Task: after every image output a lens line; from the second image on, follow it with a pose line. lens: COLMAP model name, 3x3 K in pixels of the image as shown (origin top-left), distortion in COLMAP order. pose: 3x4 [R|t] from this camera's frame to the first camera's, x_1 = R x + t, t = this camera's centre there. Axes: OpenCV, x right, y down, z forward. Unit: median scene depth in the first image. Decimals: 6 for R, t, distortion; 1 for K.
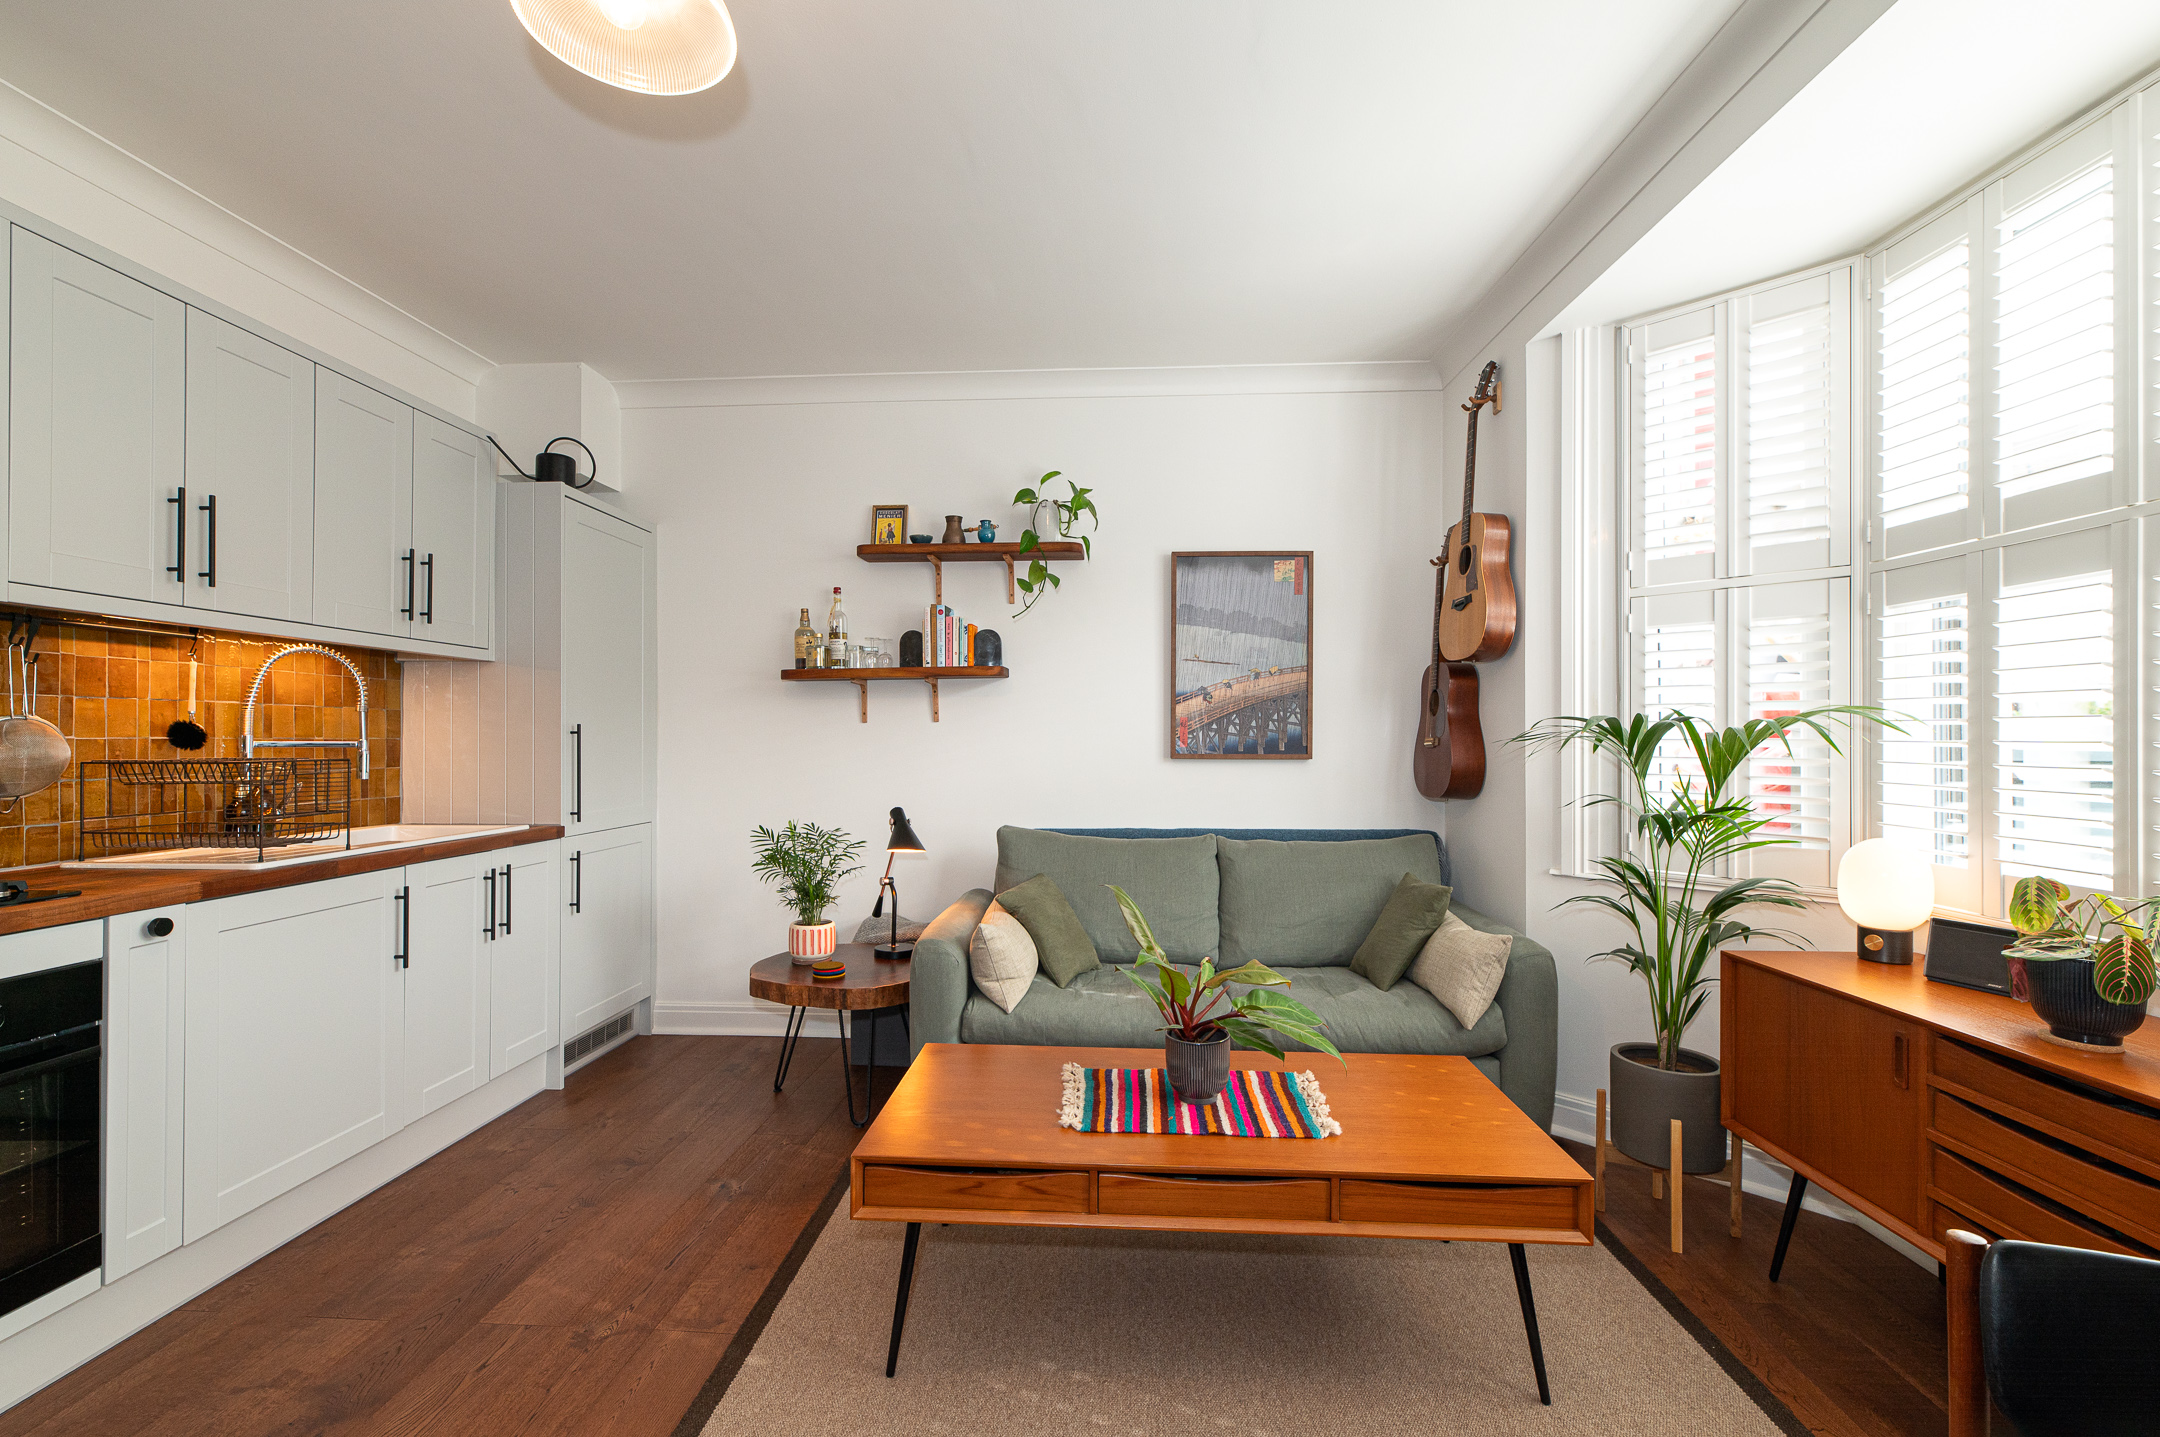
lens RADIAL K [[959.6, 0, 1062.7], [0, 959.6, 726.7], [0, 0, 1]] dist [-0.001132, 0.000354]
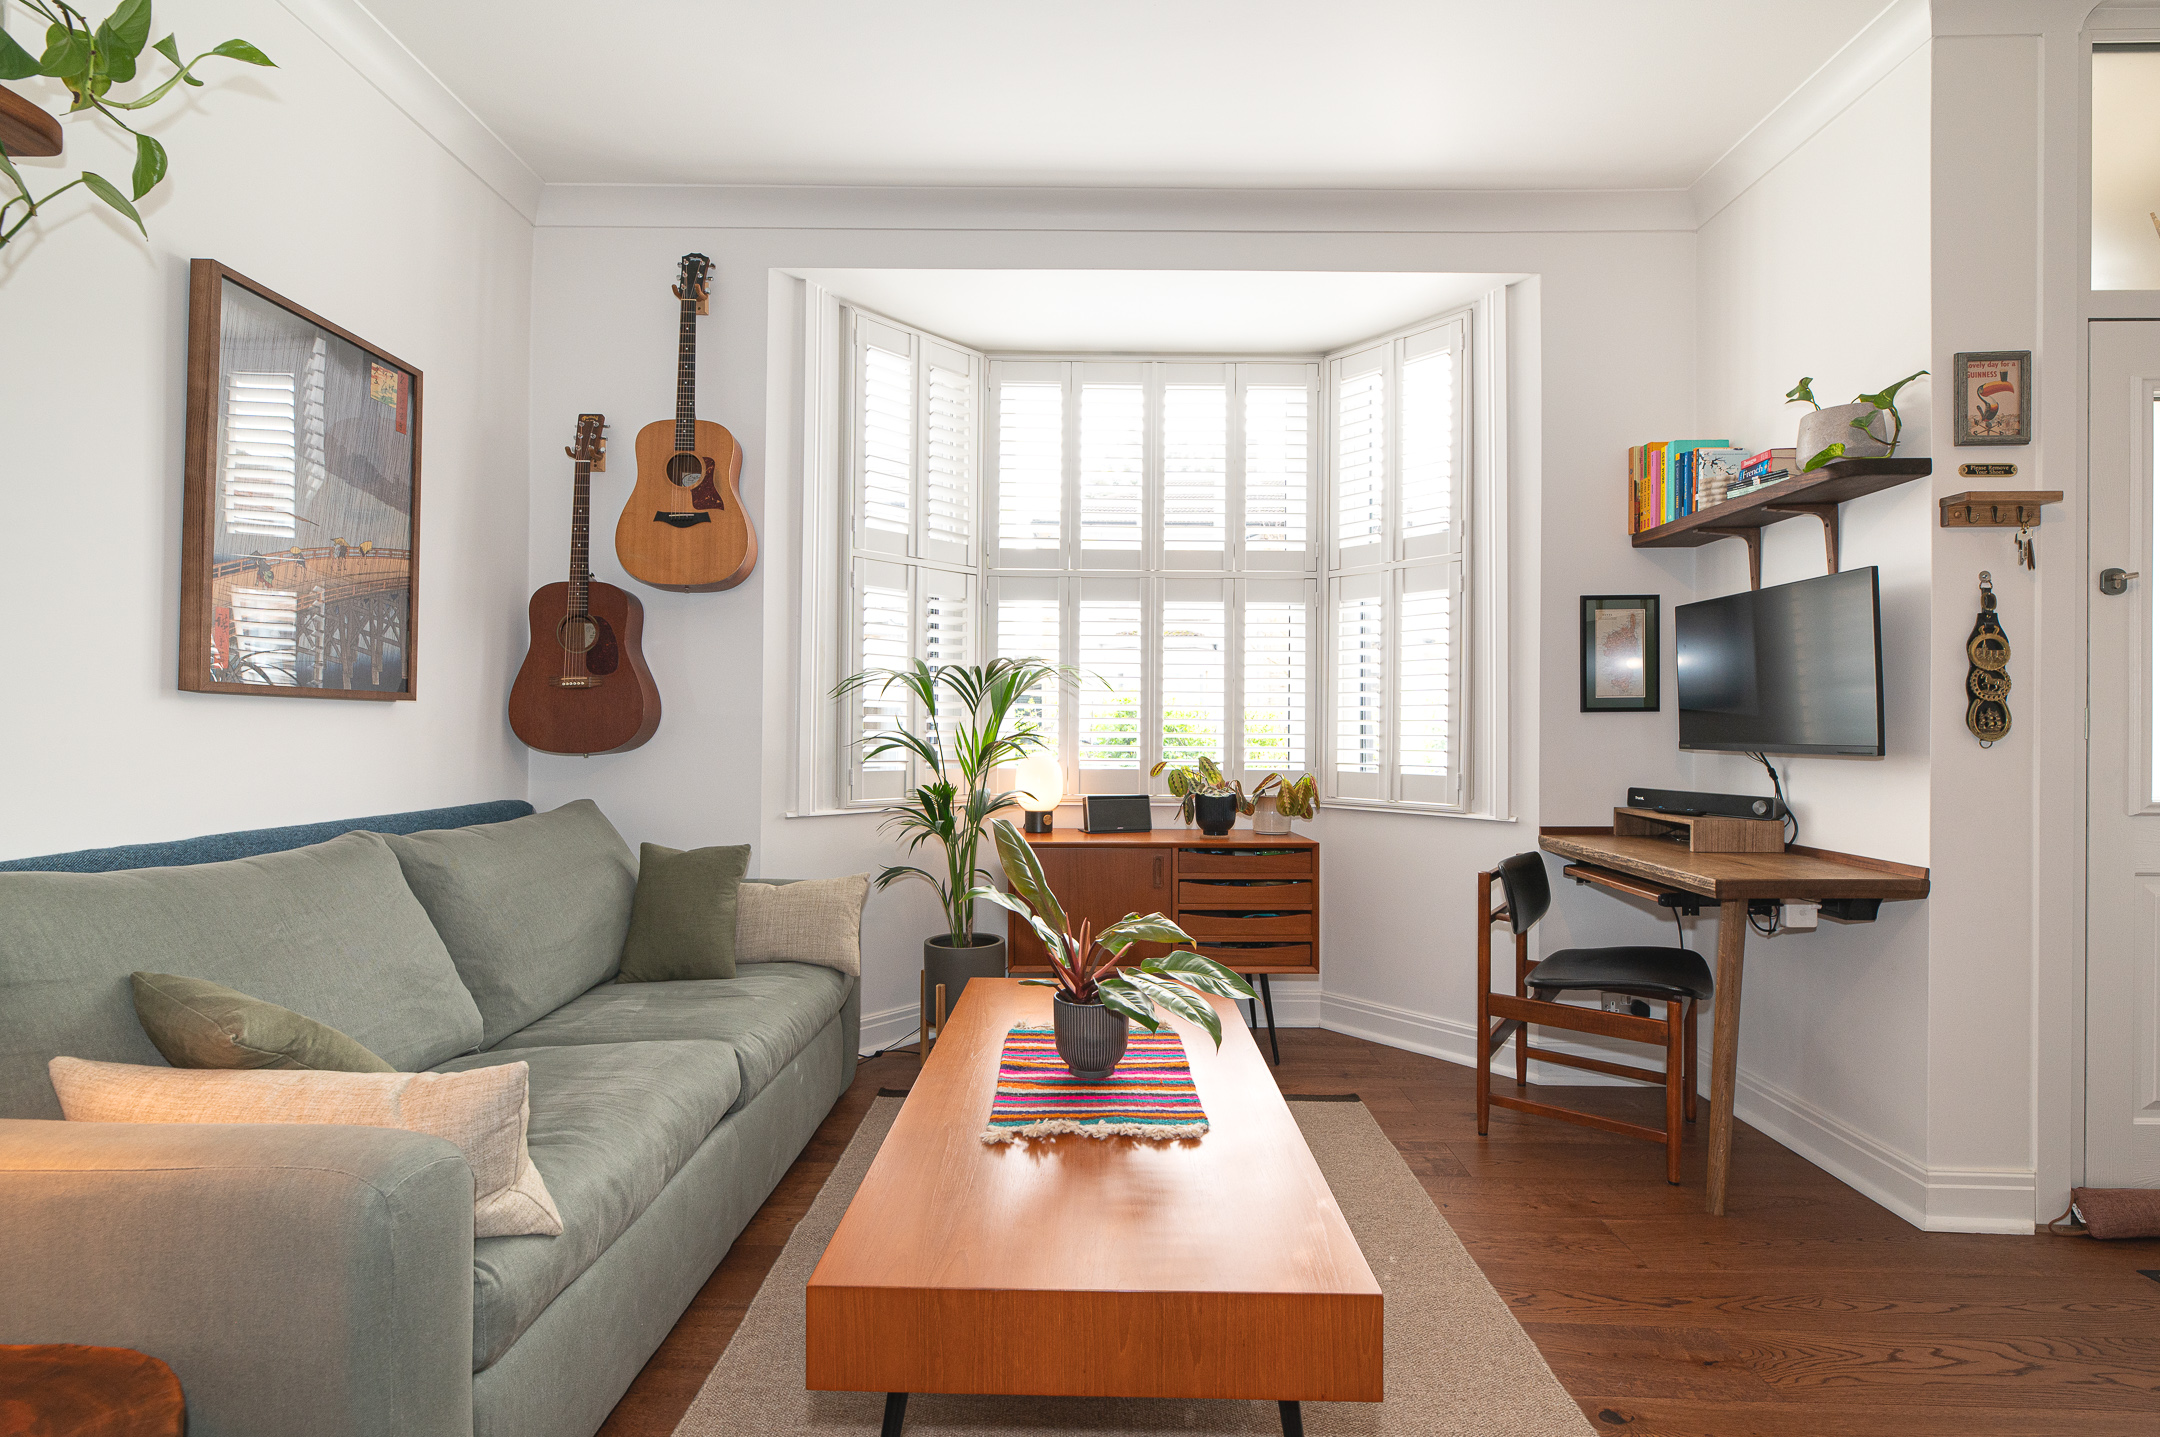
lens RADIAL K [[959.6, 0, 1083.9], [0, 959.6, 726.4], [0, 0, 1]] dist [-0.001132, 0.000354]
pose [[-0.065269, 0.005236, 0.997854, -0.519944], [-0.013835, 0.999885, -0.006152, 0.063596], [-0.997772, -0.014207, -0.065189, 0.785924]]
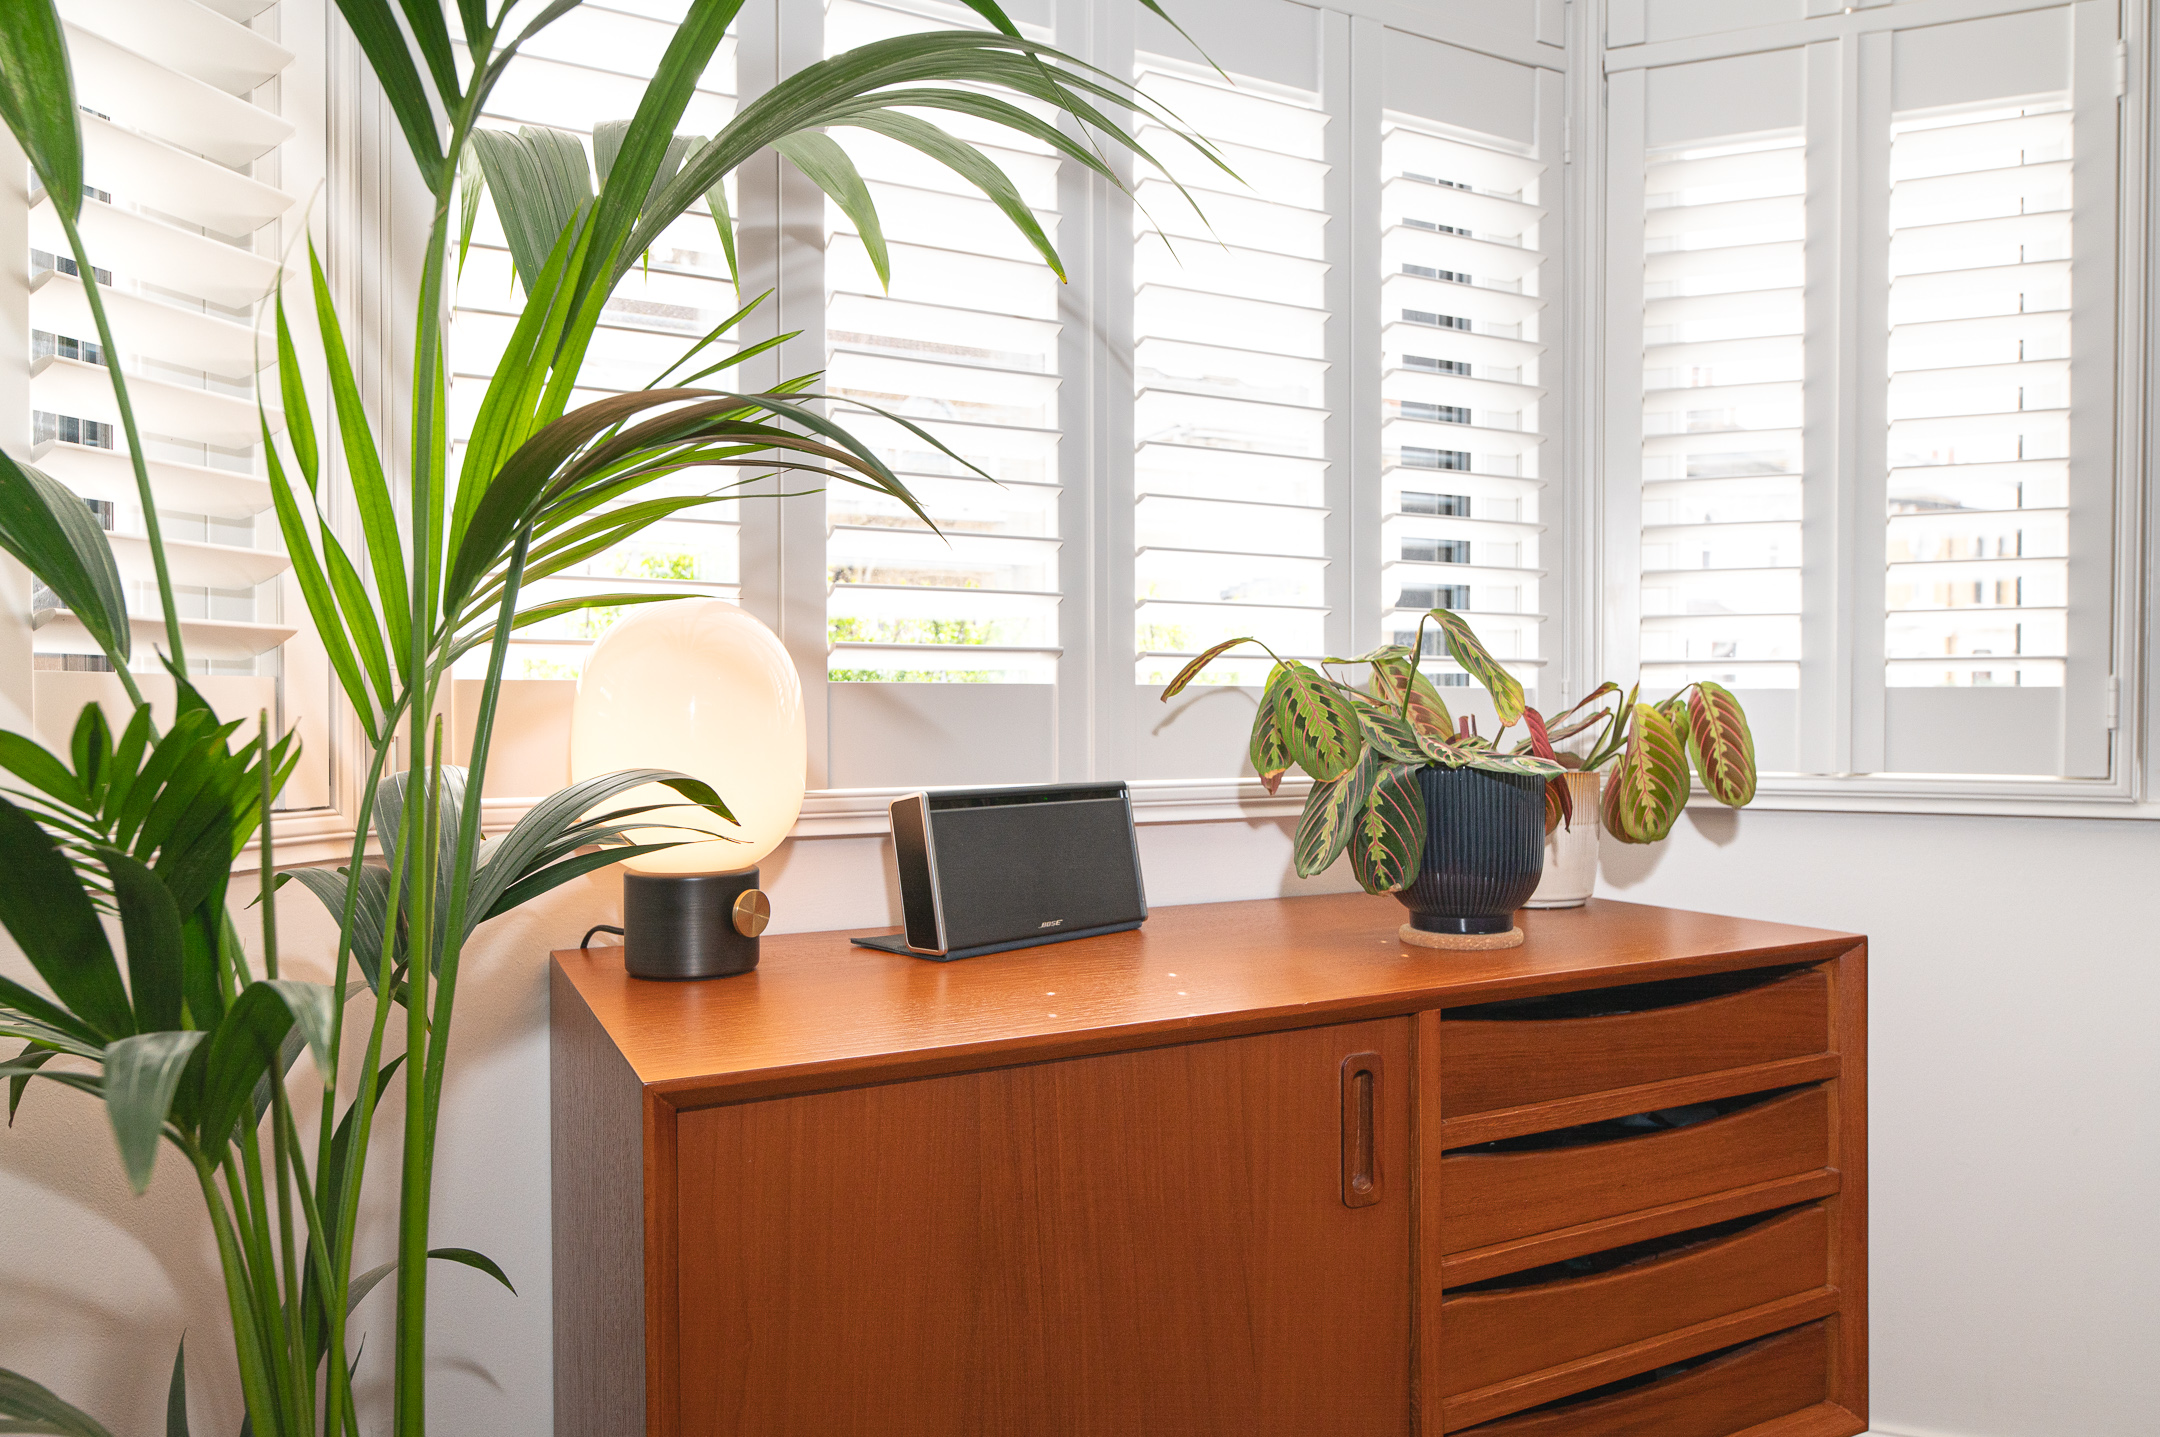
lens RADIAL K [[1465.6, 0, 1129.8], [0, 1465.6, 704.8], [0, 0, 1]] dist [-0.001646, 0.005211]
pose [[-0.509661, 0.000939, 0.860374, 0.279114], [-0.005496, 0.999975, -0.004348, 0.119590], [-0.860357, -0.006945, -0.509644, 0.858327]]
